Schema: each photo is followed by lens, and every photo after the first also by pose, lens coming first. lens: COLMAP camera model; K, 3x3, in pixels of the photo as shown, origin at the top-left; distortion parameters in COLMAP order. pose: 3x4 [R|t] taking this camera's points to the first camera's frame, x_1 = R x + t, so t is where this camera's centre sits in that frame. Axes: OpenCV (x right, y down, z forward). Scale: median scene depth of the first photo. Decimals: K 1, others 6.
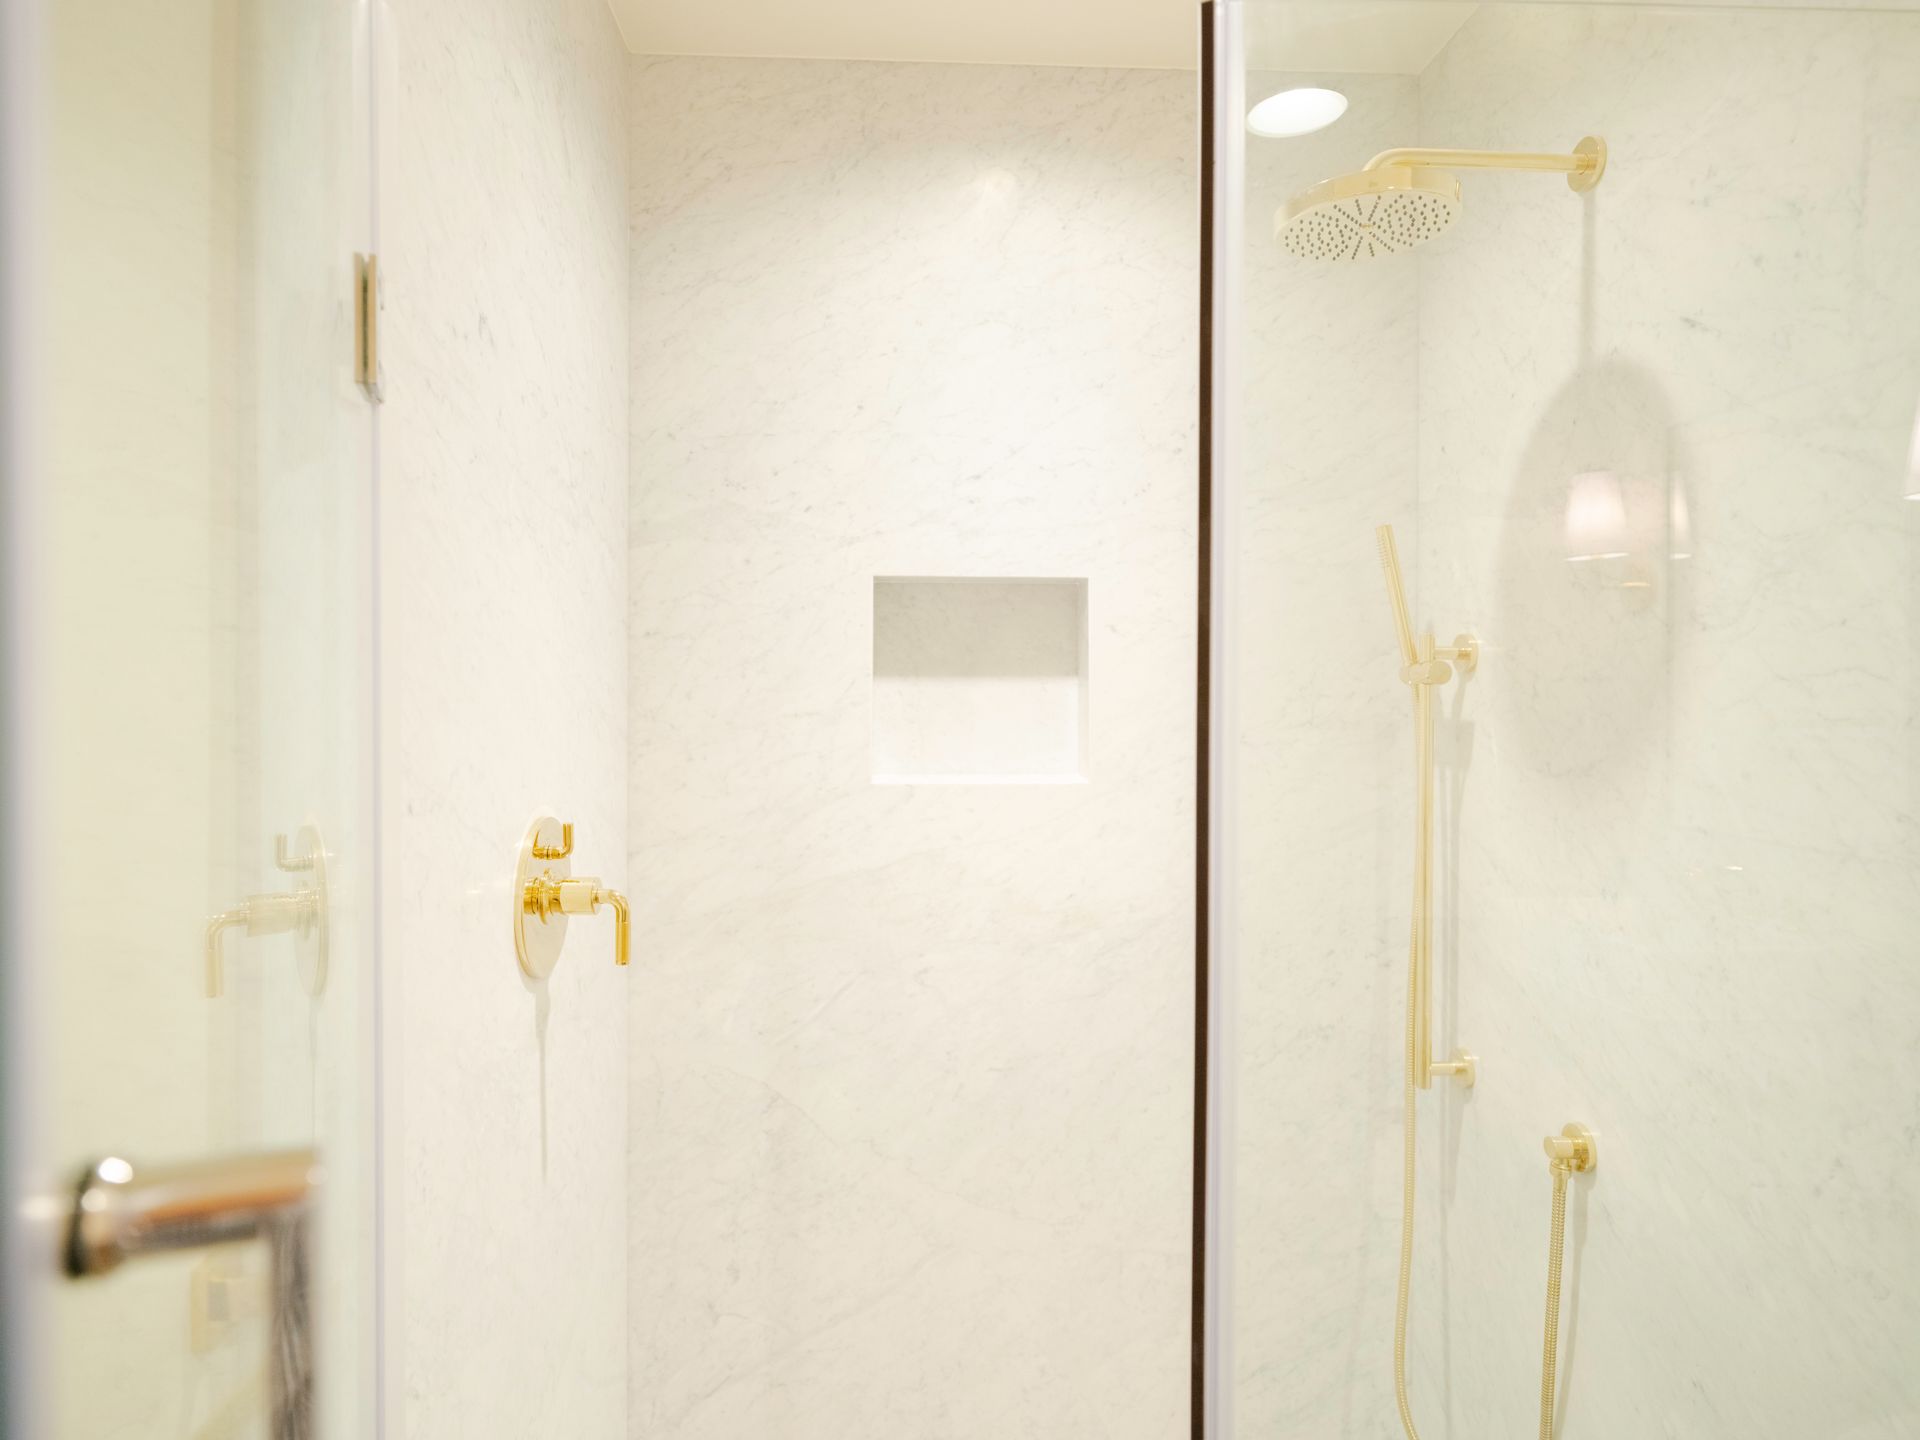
lens RADIAL K [[1027.8, 0, 960.0], [0, 1027.8, 687.5], [0, 0, 1]] dist [0.006155, -0.001115]
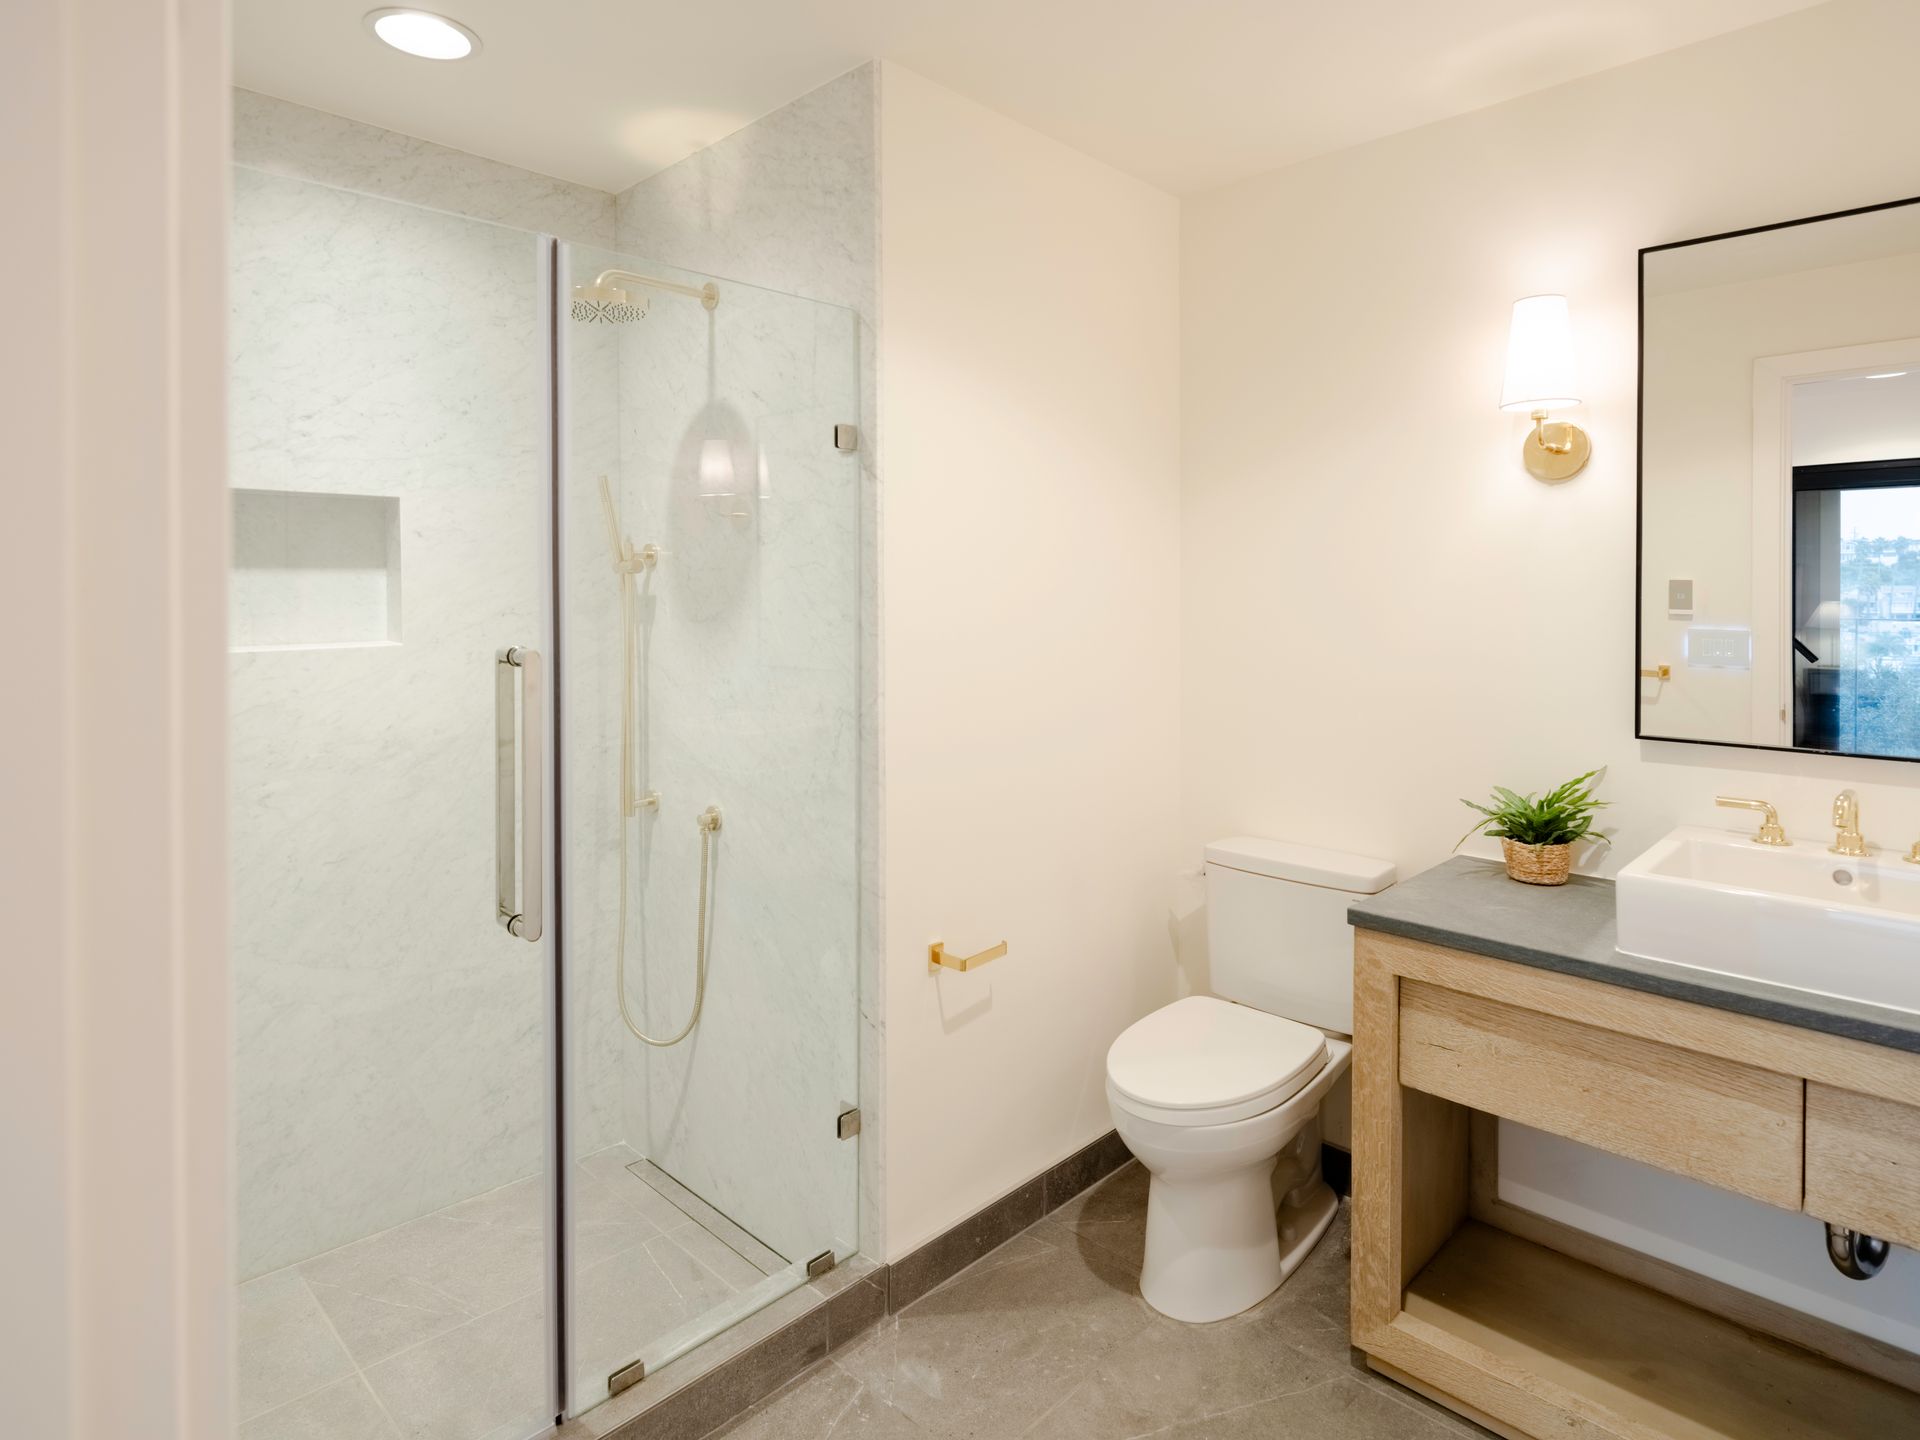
lens RADIAL K [[1080.0, 0, 968.5], [0, 1080.0, 596.2], [0, 0, 1]] dist [0.000643, -0.002179]
pose [[0.708252, -0.012509, 0.705849, -0.377303], [0.013269, 0.999902, 0.004406, 0.032154], [-0.705835, 0.006246, 0.708348, -0.600548]]
